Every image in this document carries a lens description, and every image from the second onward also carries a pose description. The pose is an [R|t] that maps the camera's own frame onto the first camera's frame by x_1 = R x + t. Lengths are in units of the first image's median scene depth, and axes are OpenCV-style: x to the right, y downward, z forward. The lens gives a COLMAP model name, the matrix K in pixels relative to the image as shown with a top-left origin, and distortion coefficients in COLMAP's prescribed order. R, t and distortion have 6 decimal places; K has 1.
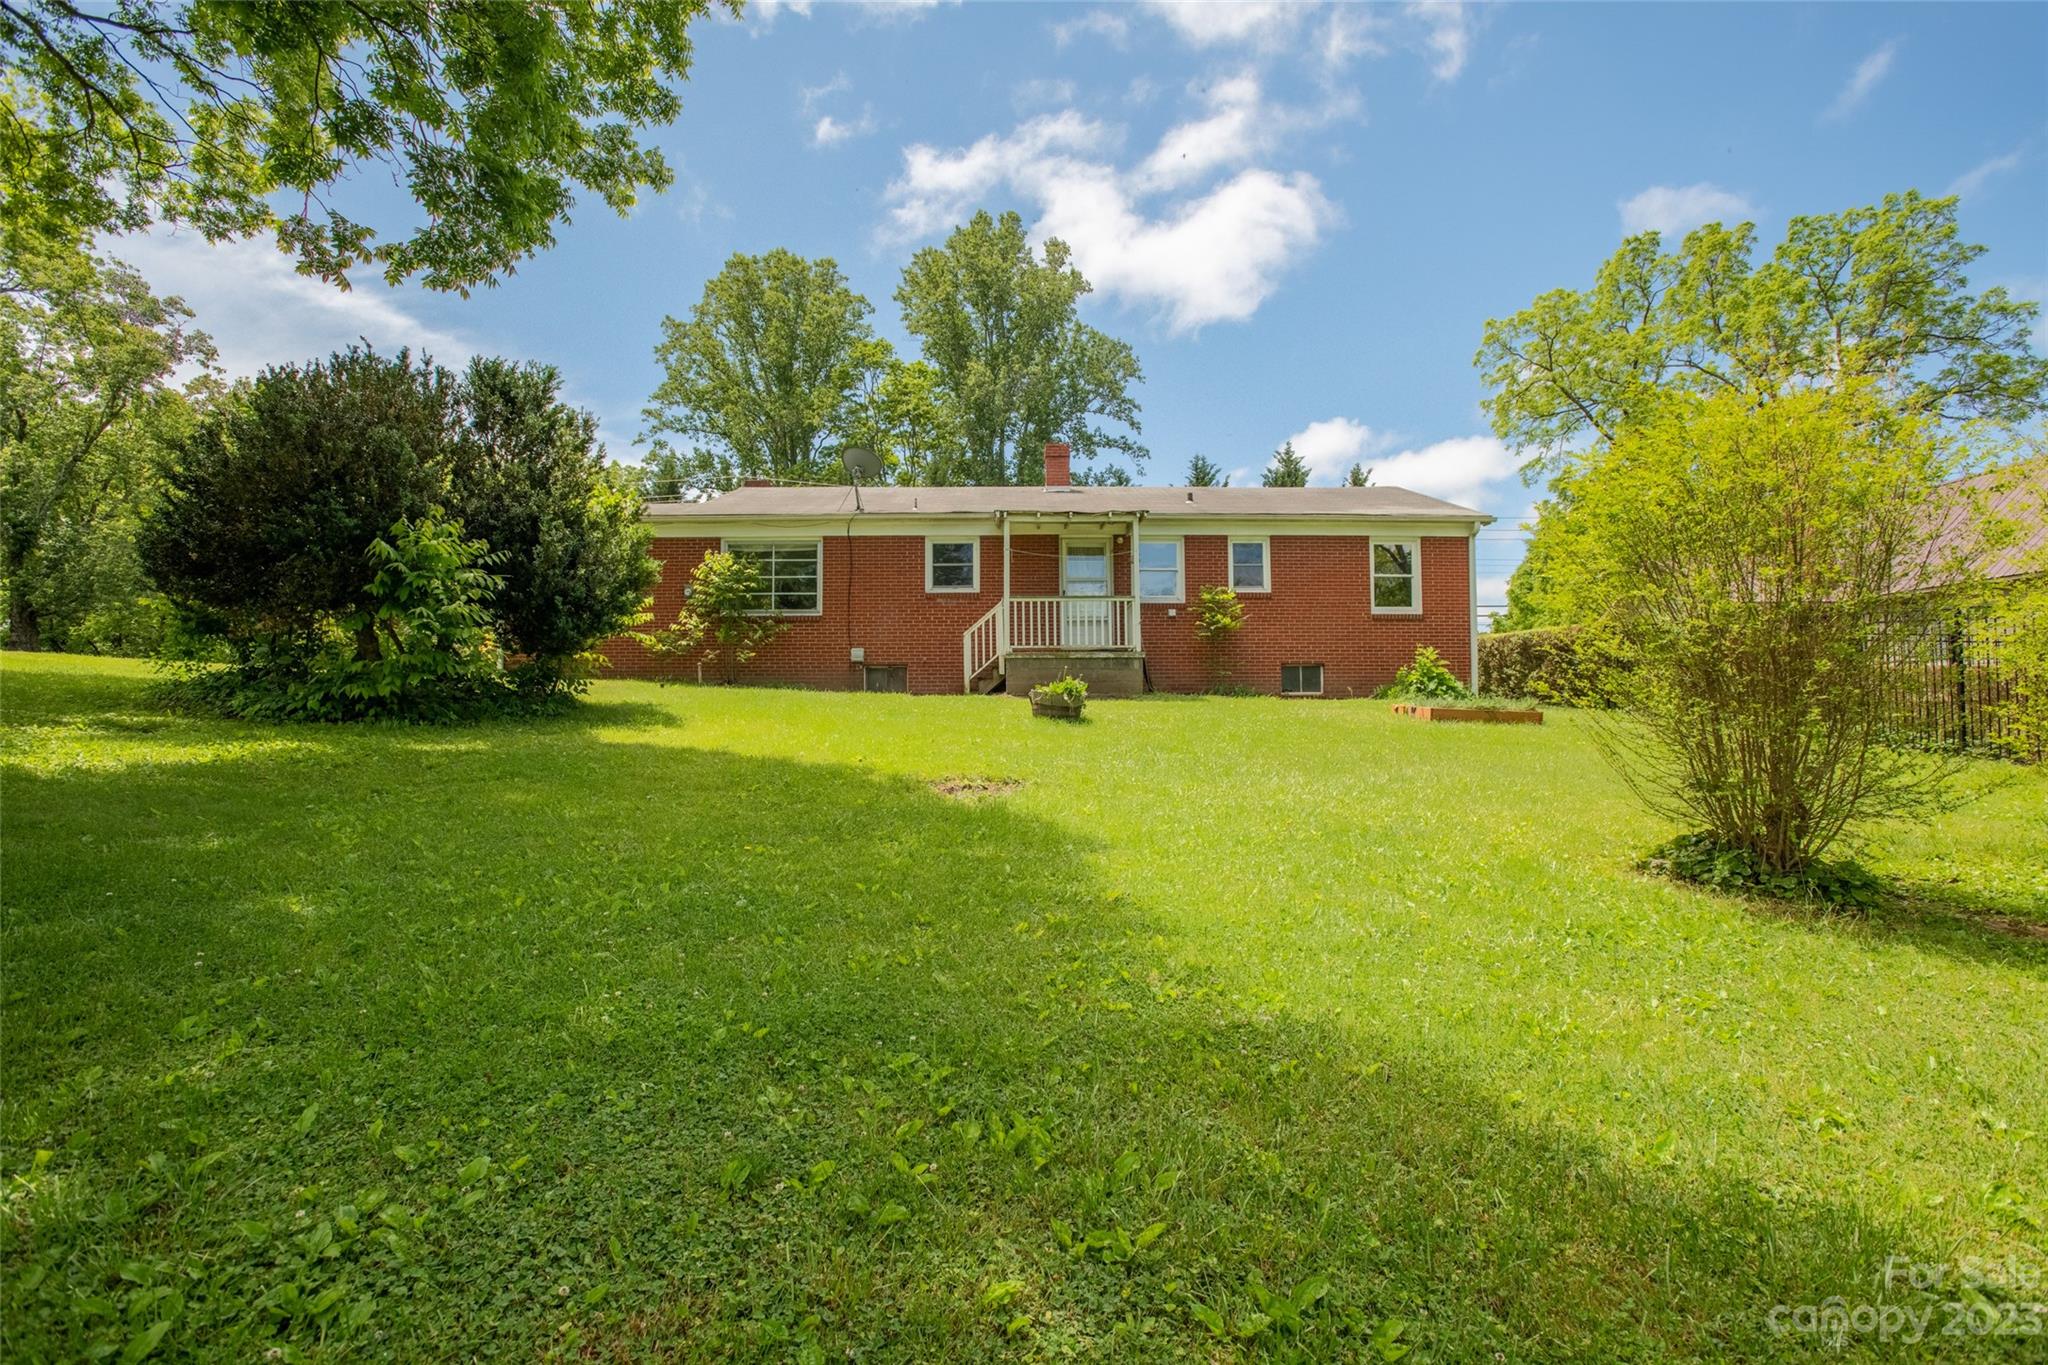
lens RADIAL K [[999.0, 0, 1032.8], [0, 999.0, 680.3], [0, 0, 1]] dist [-0.040654, 0.005376]
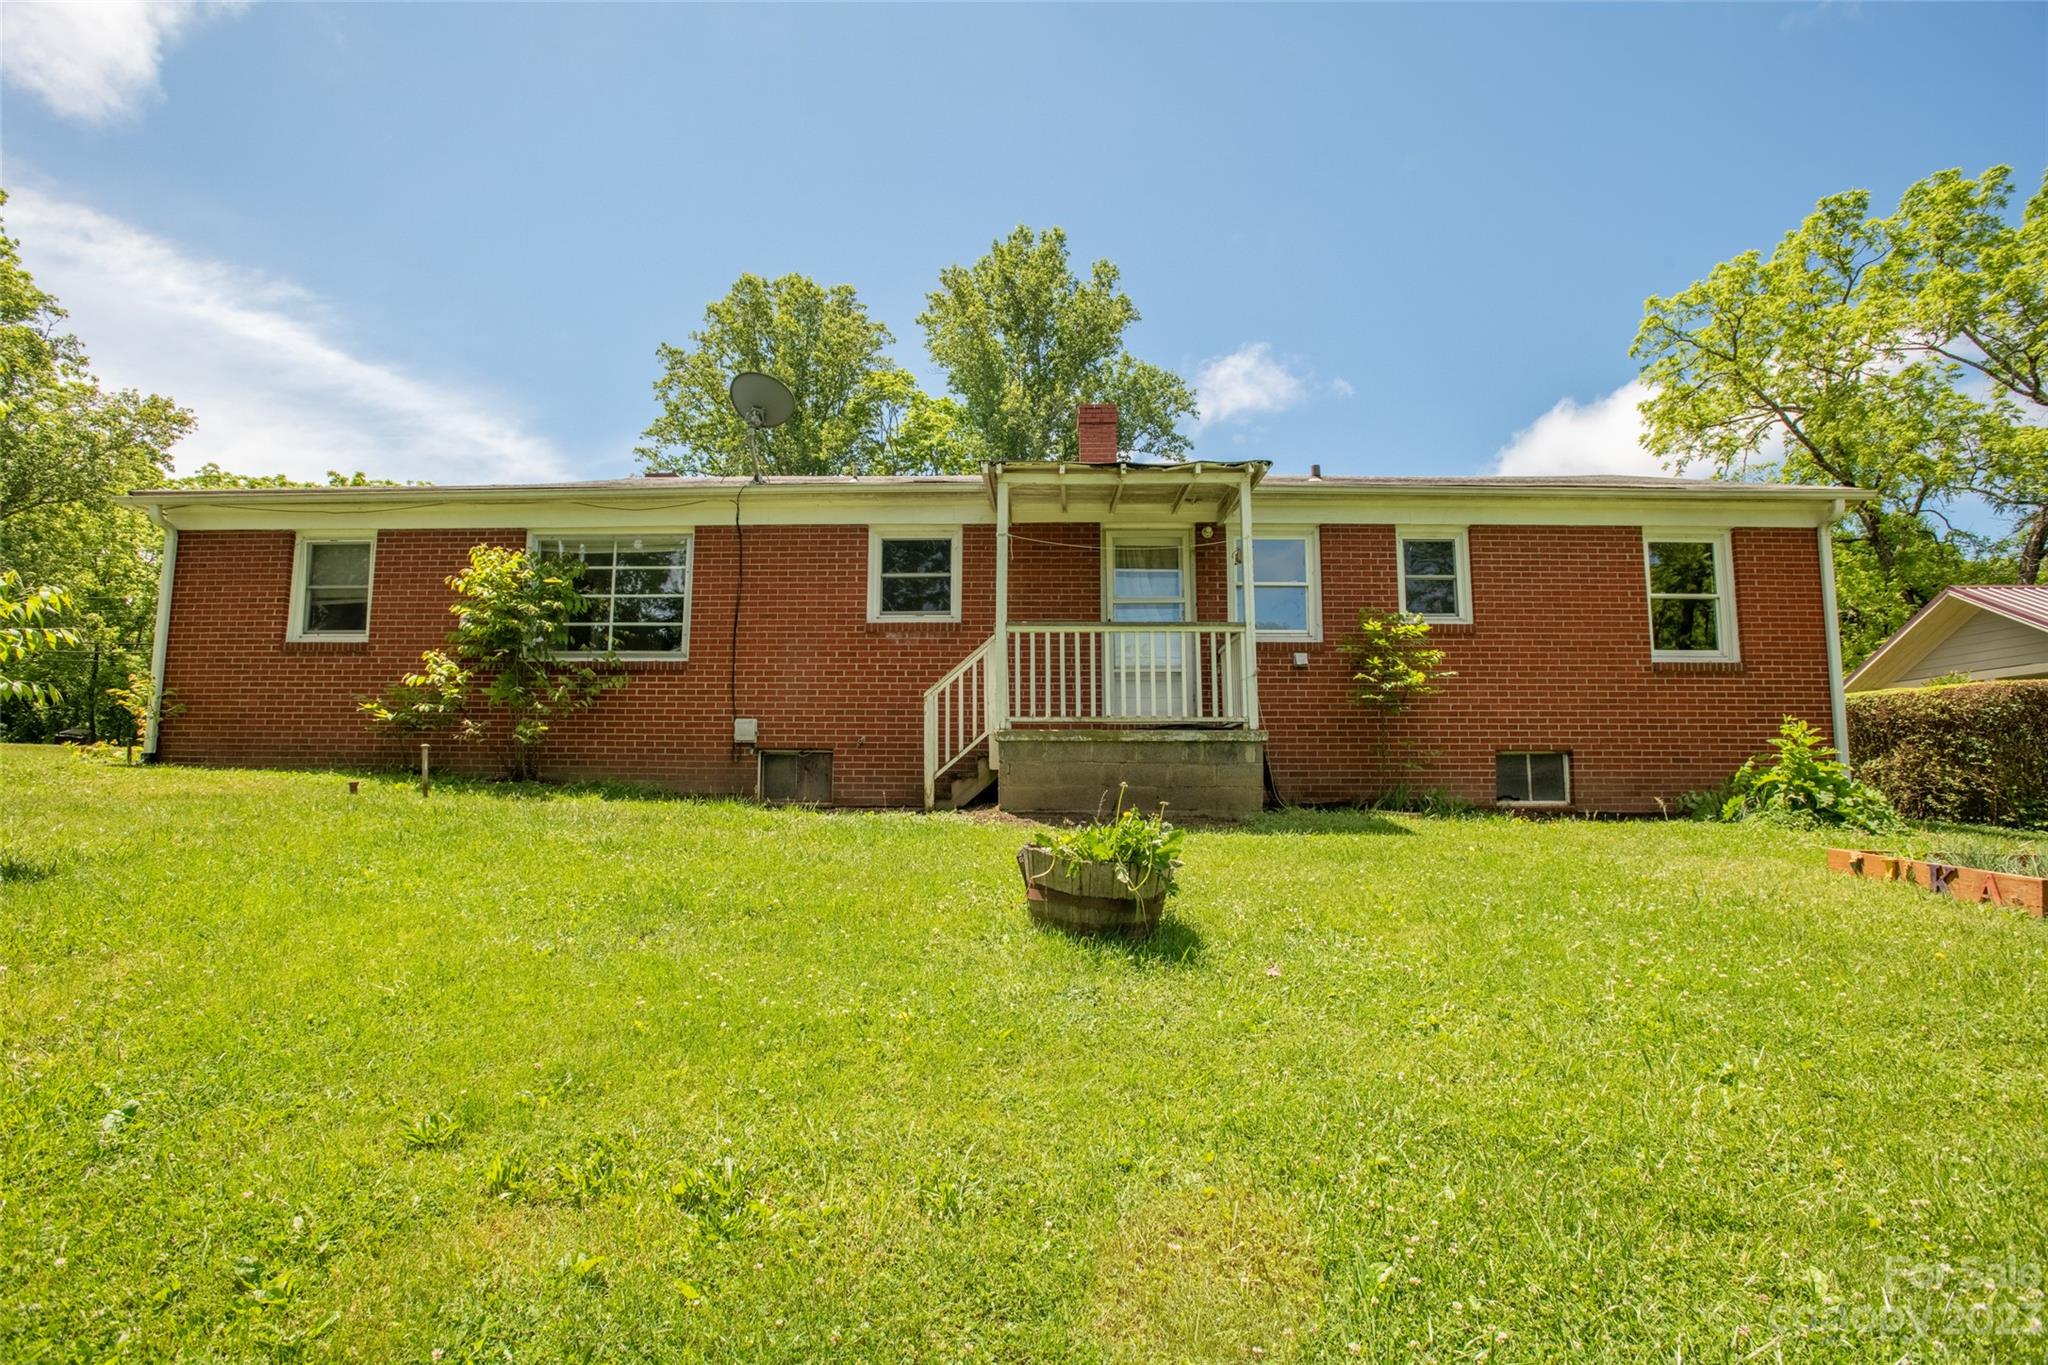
lens RADIAL K [[999.0, 0, 1080.2], [0, 999.0, 664.5], [0, 0, 1]] dist [-0.040654, 0.005376]
pose [[0.999974, 0.004874, 0.005318, 0.011553], [-0.004402, 0.996336, -0.085412, -0.015733], [-0.005714, 0.085386, 0.996332, 0.432198]]
